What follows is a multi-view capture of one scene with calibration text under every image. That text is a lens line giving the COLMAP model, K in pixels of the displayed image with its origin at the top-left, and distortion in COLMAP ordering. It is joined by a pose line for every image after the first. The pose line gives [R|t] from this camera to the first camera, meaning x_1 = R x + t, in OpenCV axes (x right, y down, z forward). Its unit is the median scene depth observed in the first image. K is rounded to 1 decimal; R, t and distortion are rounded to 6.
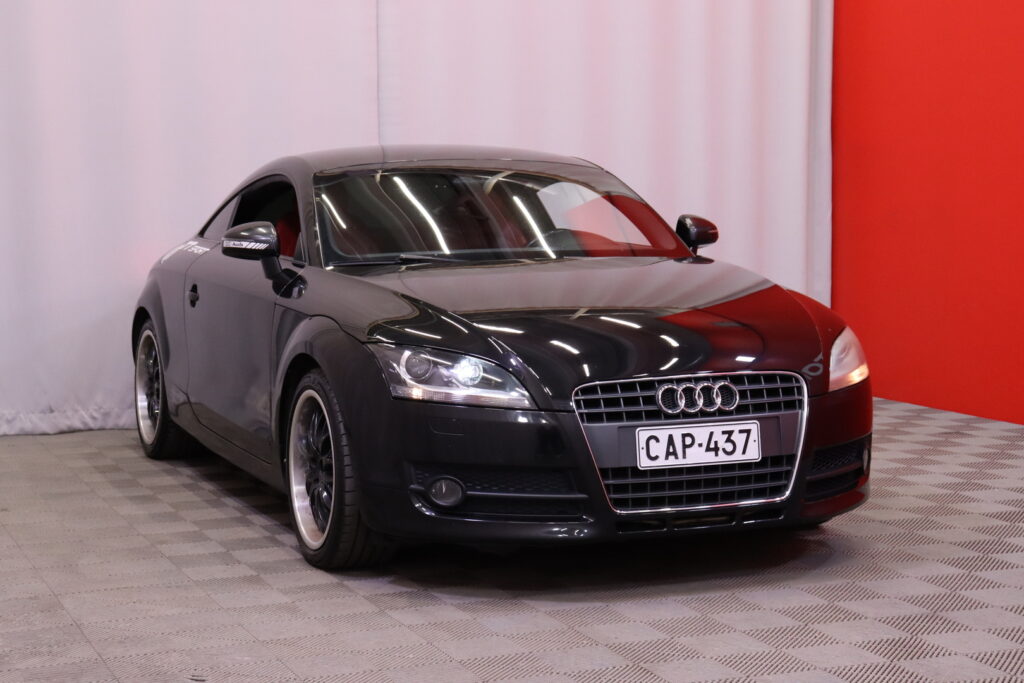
lens RADIAL K [[1908.2, 0, 512.0], [0, 1908.2, 341.5], [0, 0, 1]] dist [0.165947, -0.027112]
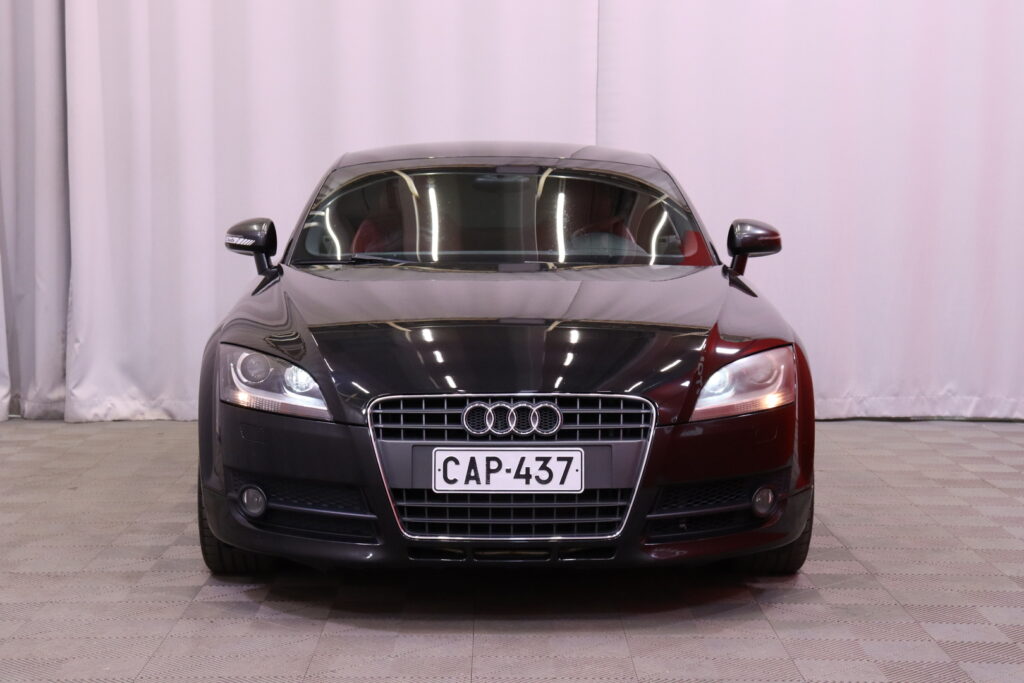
lens RADIAL K [[1908.2, 0, 512.0], [0, 1908.2, 341.5], [0, 0, 1]] dist [0.165947, -0.027112]
pose [[0.928765, 0.044890, -0.367941, 0.433701], [-0.044358, 0.998967, 0.009908, -0.016835], [0.368005, 0.007119, 0.929797, 0.149732]]
